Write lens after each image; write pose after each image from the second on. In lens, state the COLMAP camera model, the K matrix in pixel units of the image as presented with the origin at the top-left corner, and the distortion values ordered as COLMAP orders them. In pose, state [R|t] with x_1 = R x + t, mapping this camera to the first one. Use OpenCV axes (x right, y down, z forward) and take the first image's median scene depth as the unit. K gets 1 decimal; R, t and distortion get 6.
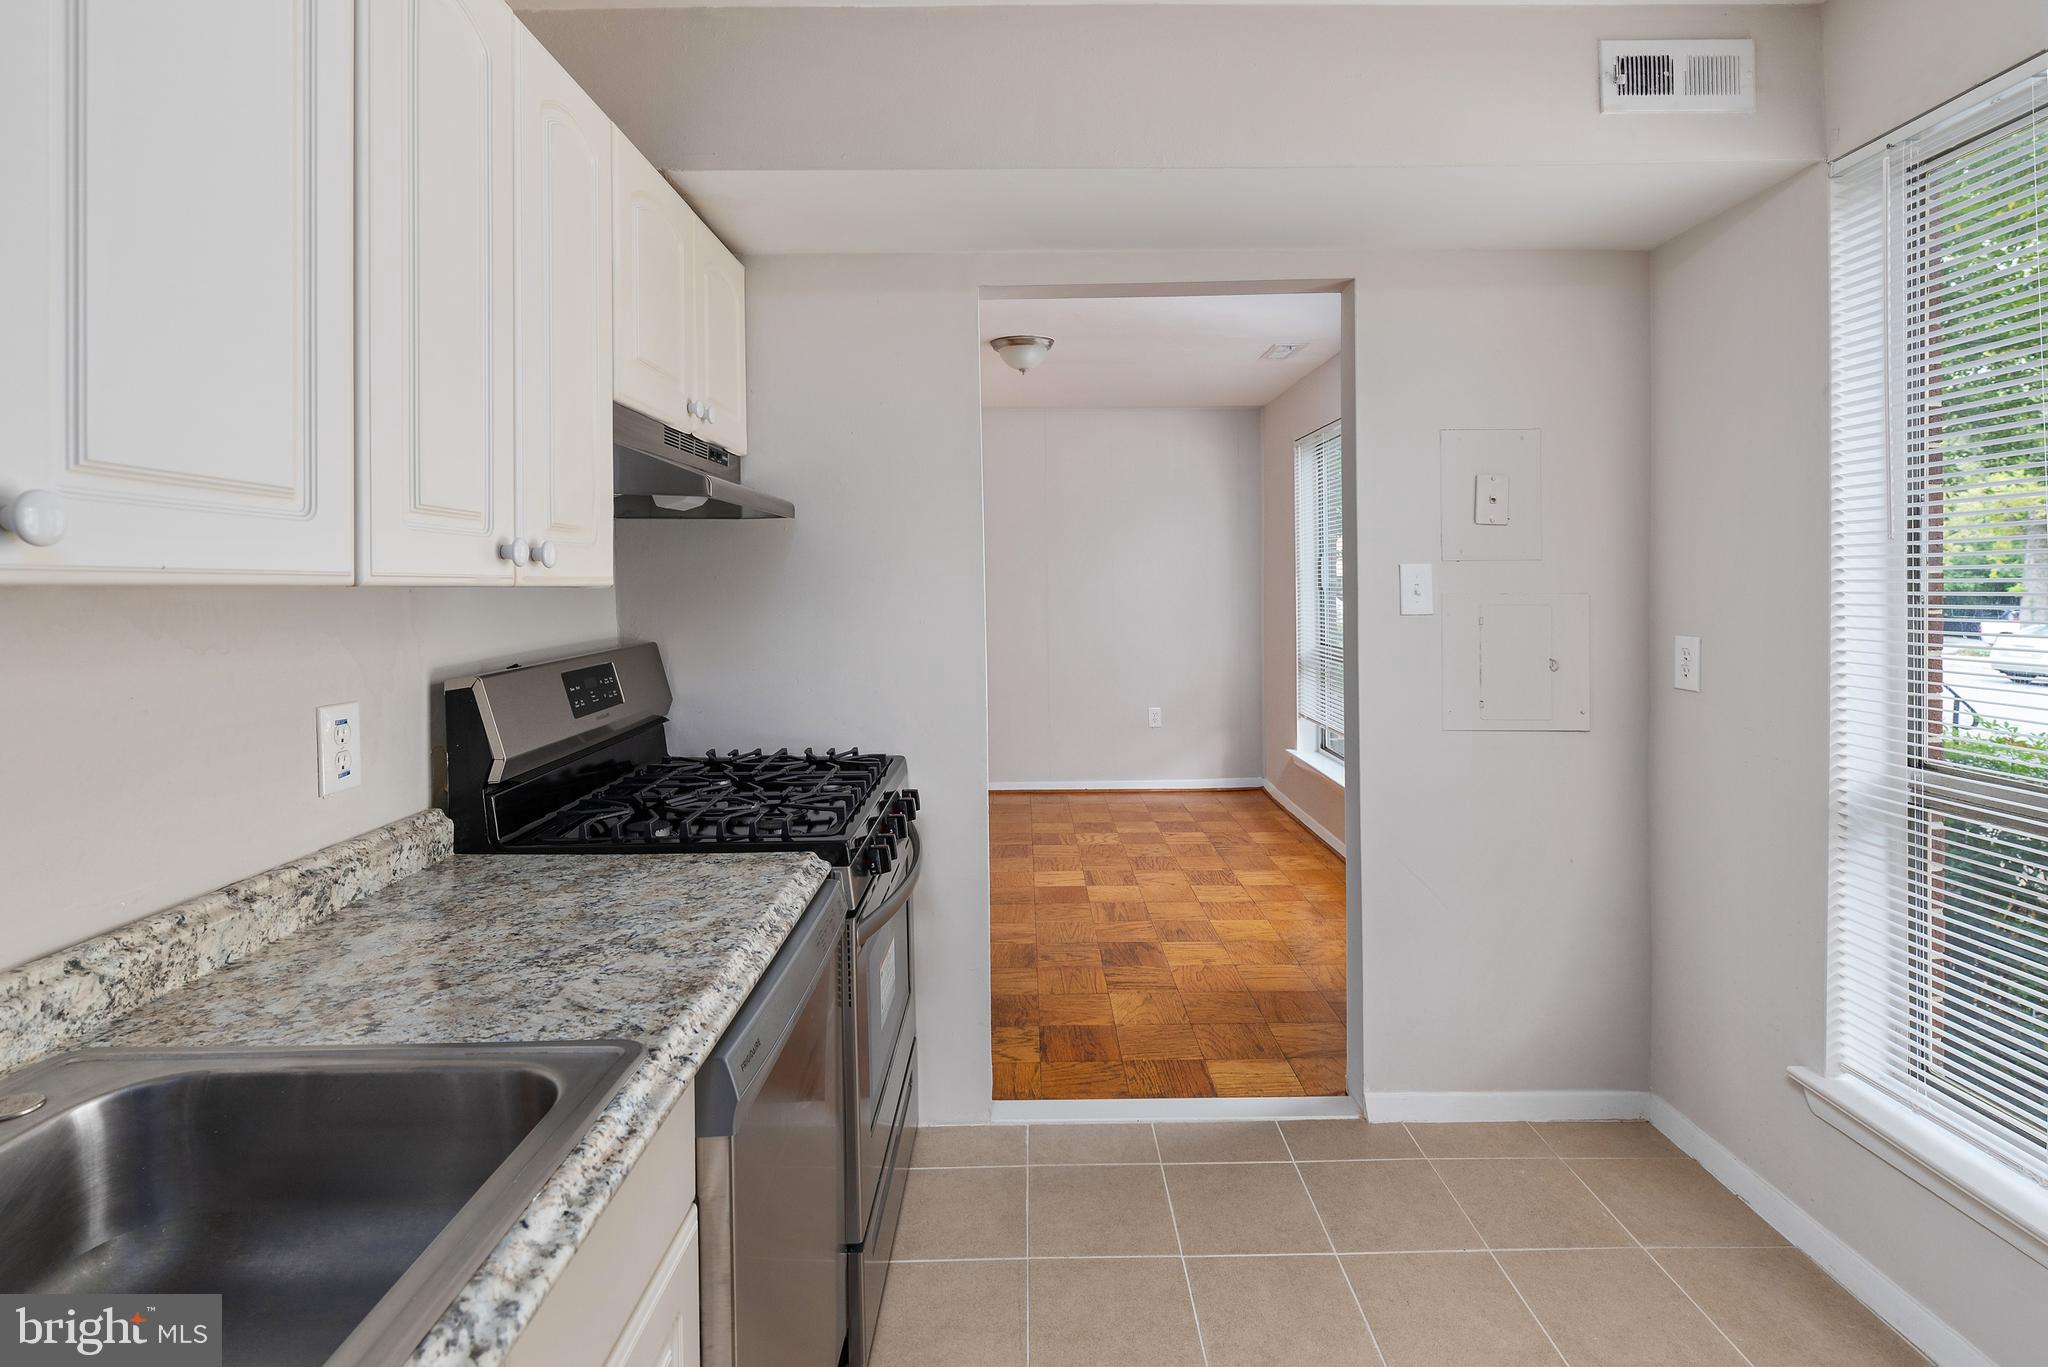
lens RADIAL K [[981.8, 0, 1035.1], [0, 981.8, 593.9], [0, 0, 1]] dist [-0.009455, 0.000197]
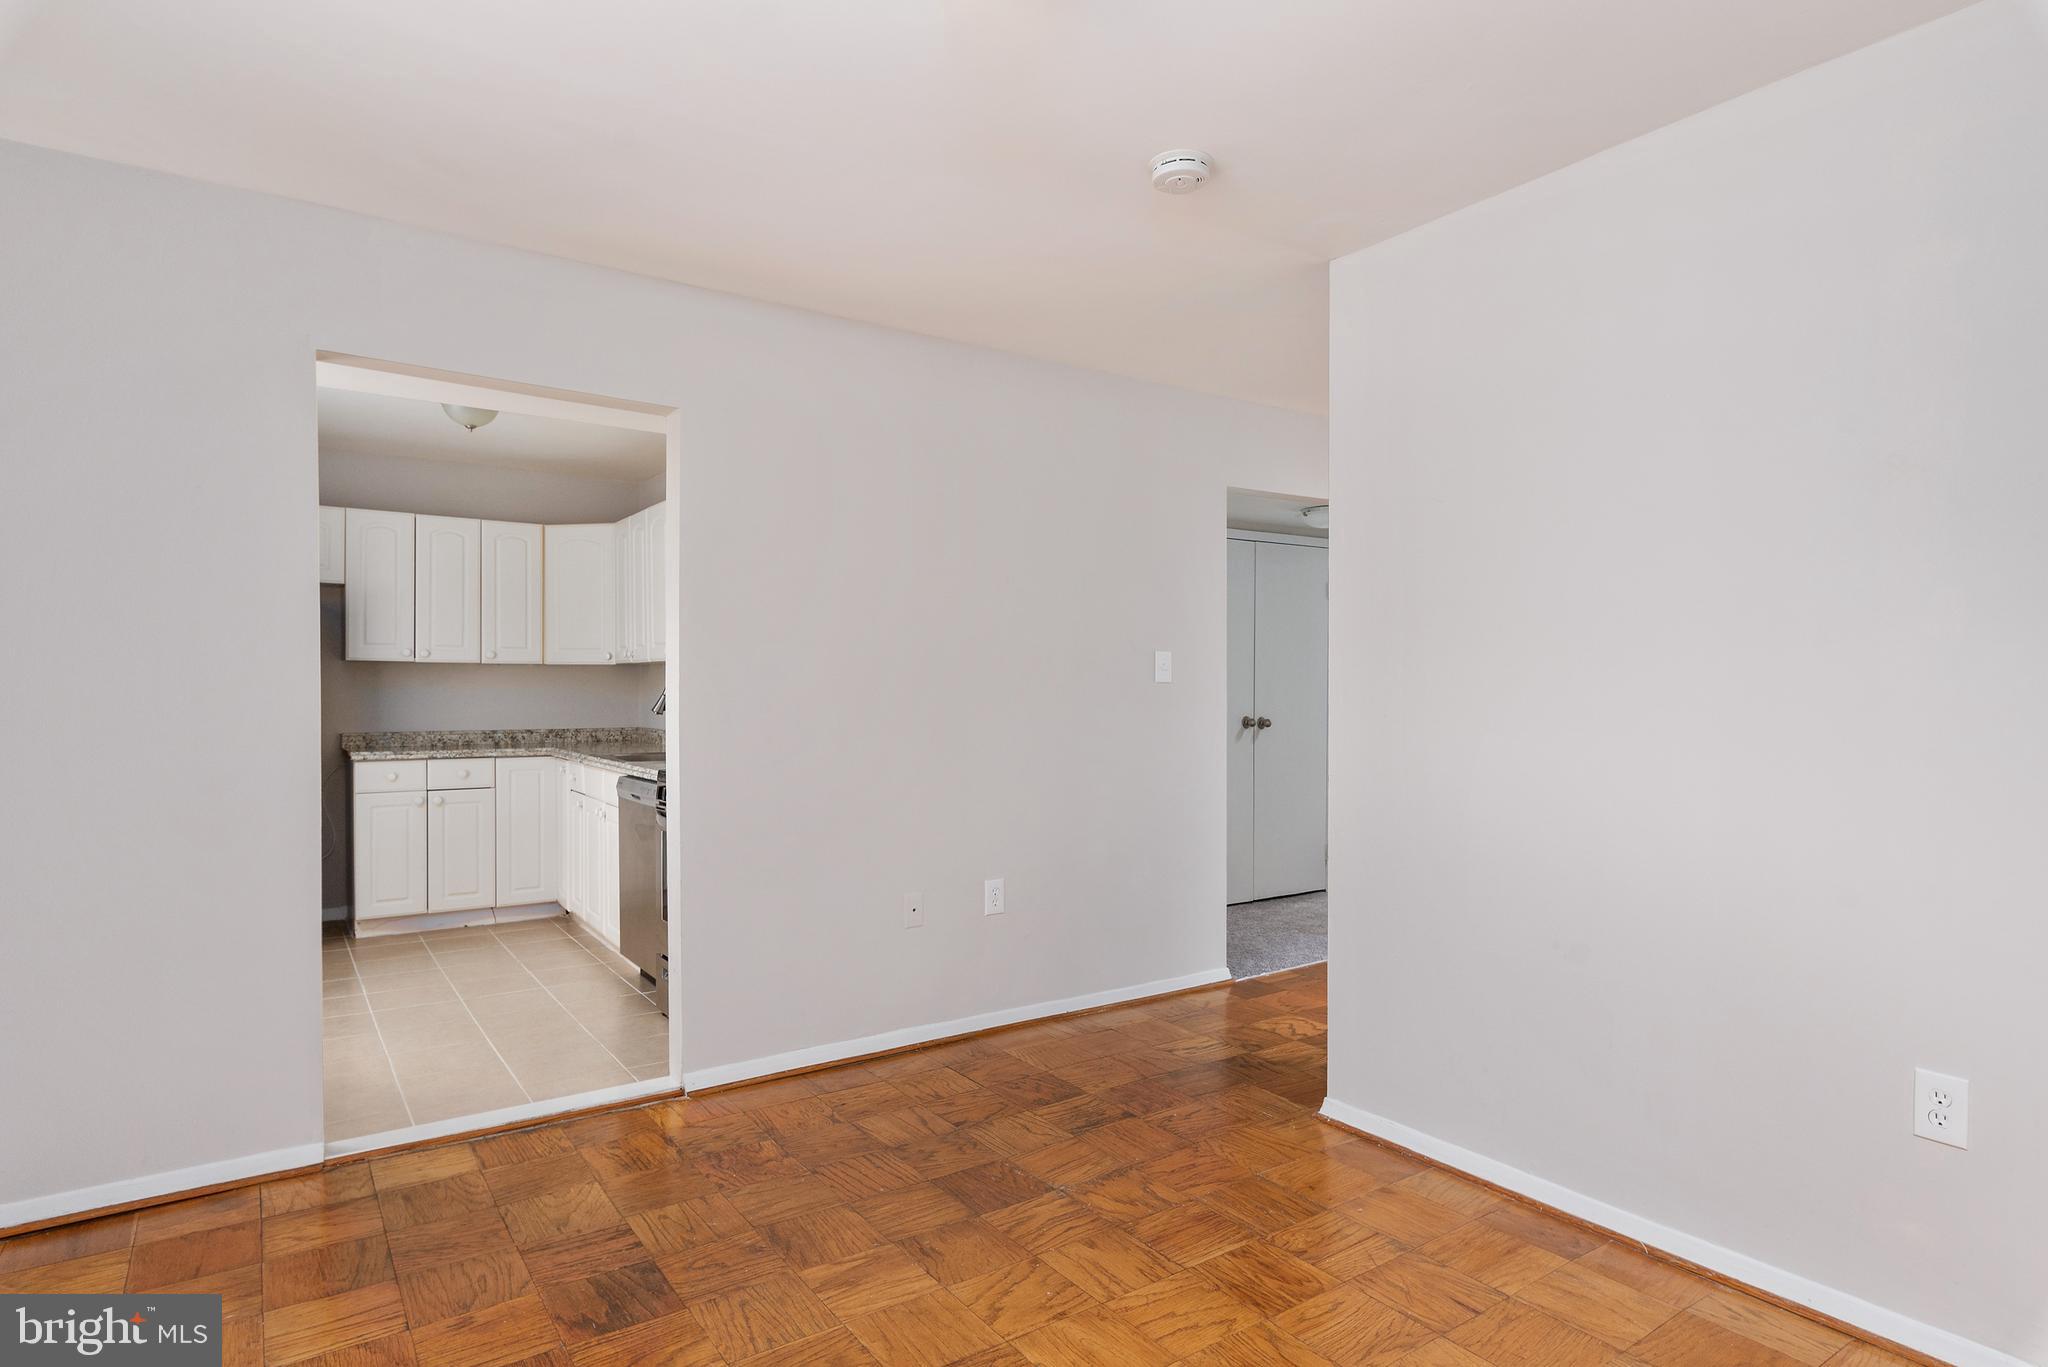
lens RADIAL K [[1062.1, 0, 1013.0], [0, 1062.1, 691.0], [0, 0, 1]] dist [-0.020154, 0.000154]
pose [[-0.818109, 0.006918, -0.575022, 0.592231], [-0.004723, 0.999813, 0.018748, 0.019870], [0.575044, 0.018054, -0.817923, 3.764517]]
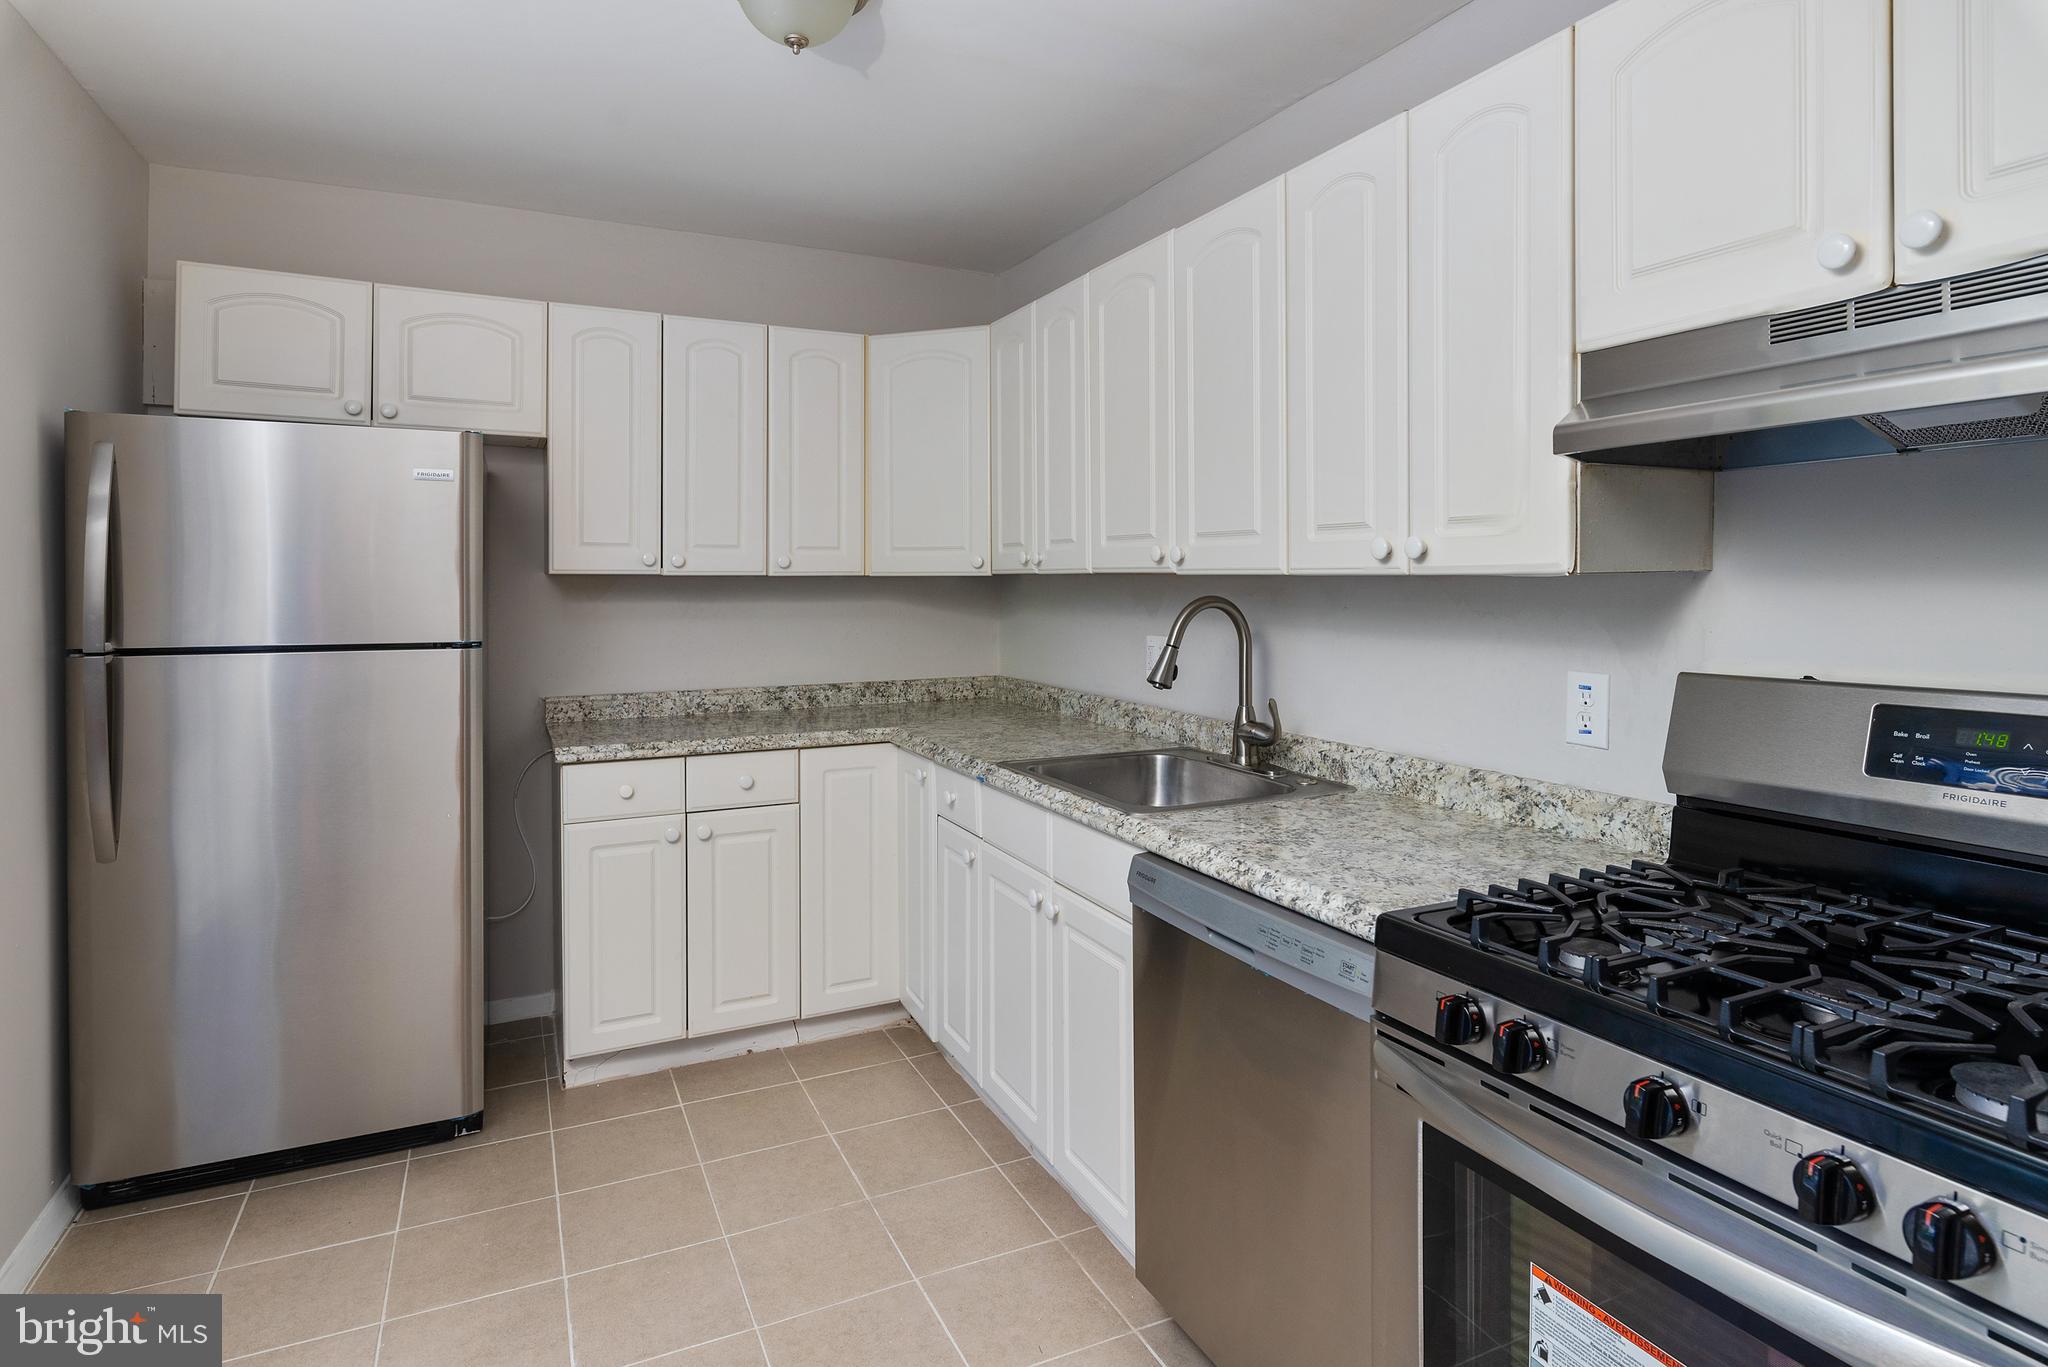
lens RADIAL K [[1062.1, 0, 995.9], [0, 1062.1, 575.2], [0, 0, 1]] dist [-0.020154, 0.000154]
pose [[-0.913549, 0.008230, -0.406645, 0.432919], [0.004977, 0.999947, 0.009057, -0.018953], [0.406698, 0.006250, -0.913541, 1.748378]]
